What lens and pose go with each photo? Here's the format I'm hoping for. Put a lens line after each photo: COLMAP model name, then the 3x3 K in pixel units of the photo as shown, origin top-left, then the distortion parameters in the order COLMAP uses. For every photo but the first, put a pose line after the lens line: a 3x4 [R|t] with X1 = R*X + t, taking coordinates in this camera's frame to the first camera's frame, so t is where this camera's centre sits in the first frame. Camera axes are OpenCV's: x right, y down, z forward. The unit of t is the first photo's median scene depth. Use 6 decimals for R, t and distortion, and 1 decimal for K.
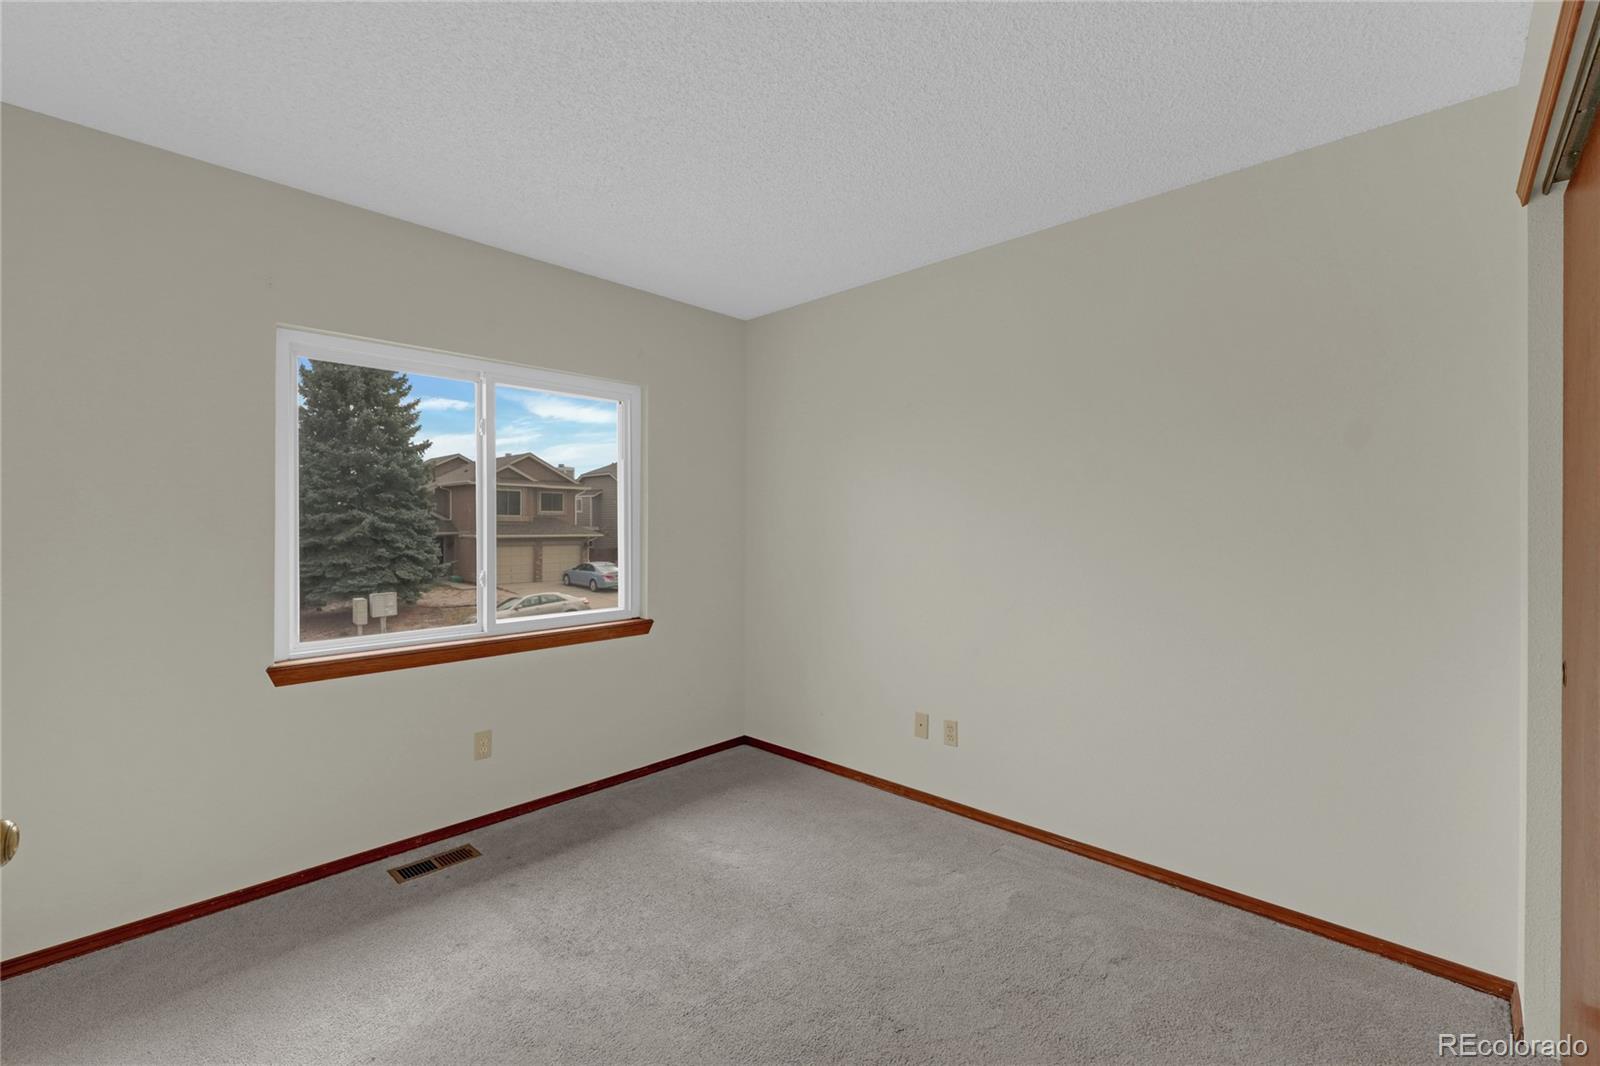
lens RADIAL K [[668.2, 0, 795.3], [0, 668.2, 528.0], [0, 0, 1]] dist [-0.002225, -0.000070]
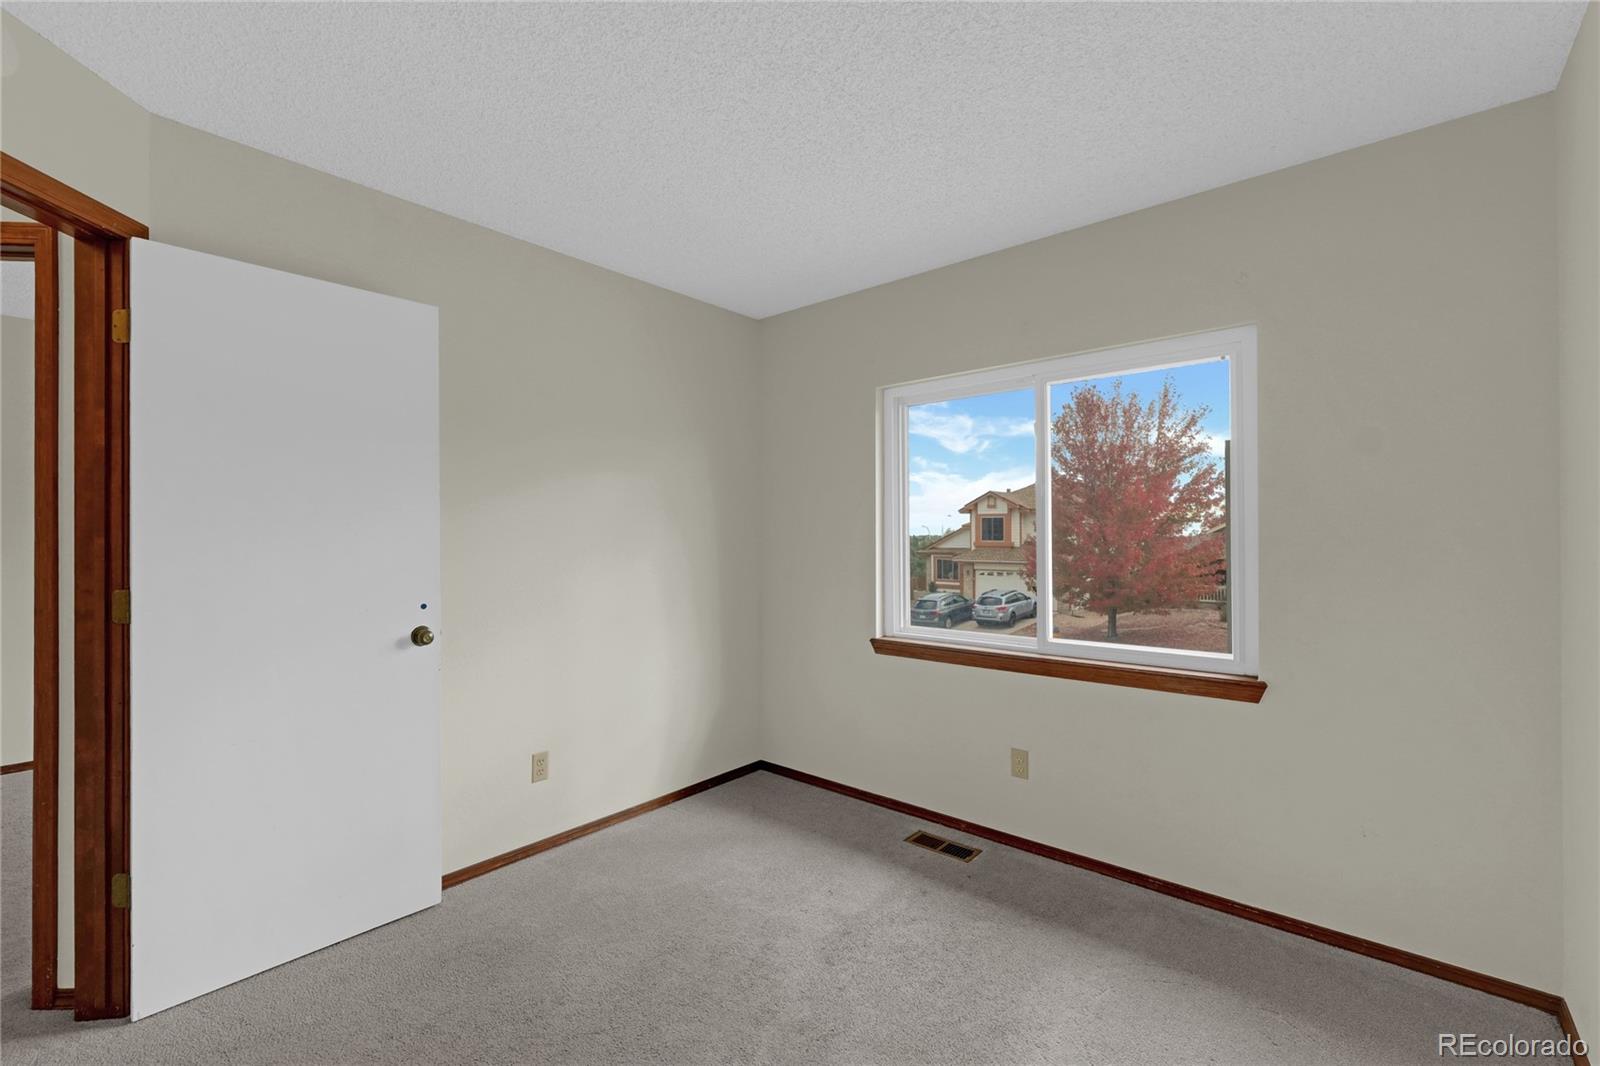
lens RADIAL K [[668.2, 0, 795.3], [0, 668.2, 528.0], [0, 0, 1]] dist [-0.002225, -0.000070]
pose [[0.056796, -0.014595, -0.998279, 0.551534], [-0.006717, 0.999865, -0.015000, 0.000855], [0.998363, 0.007558, 0.056690, 0.703863]]
